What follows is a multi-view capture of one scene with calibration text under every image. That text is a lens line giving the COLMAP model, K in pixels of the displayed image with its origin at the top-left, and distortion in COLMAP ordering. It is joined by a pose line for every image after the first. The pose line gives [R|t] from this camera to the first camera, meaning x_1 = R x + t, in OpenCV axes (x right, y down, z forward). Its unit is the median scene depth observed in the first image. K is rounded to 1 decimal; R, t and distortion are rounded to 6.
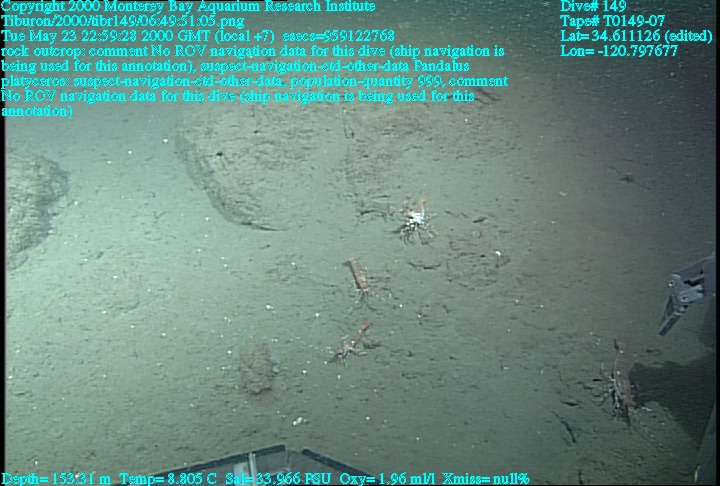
lens RADIAL K [[448.7, 0, 360.0], [0, 448.7, 243.0], [0, 0, 1]] dist [-0.099775, 0.066334]
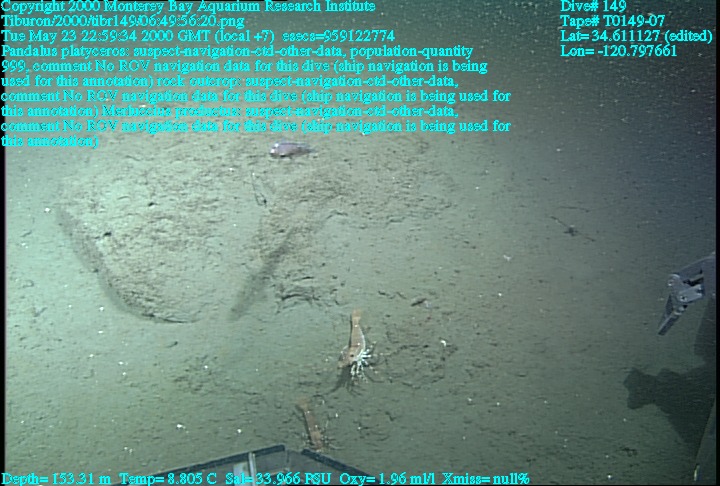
lens RADIAL K [[448.7, 0, 360.0], [0, 448.7, 243.0], [0, 0, 1]] dist [-0.099775, 0.066334]
pose [[0.986772, -0.087277, 0.136617, 0.041032], [0.089678, 0.995904, -0.011508, -0.144590], [-0.135053, 0.023607, 0.990557, 0.132547]]
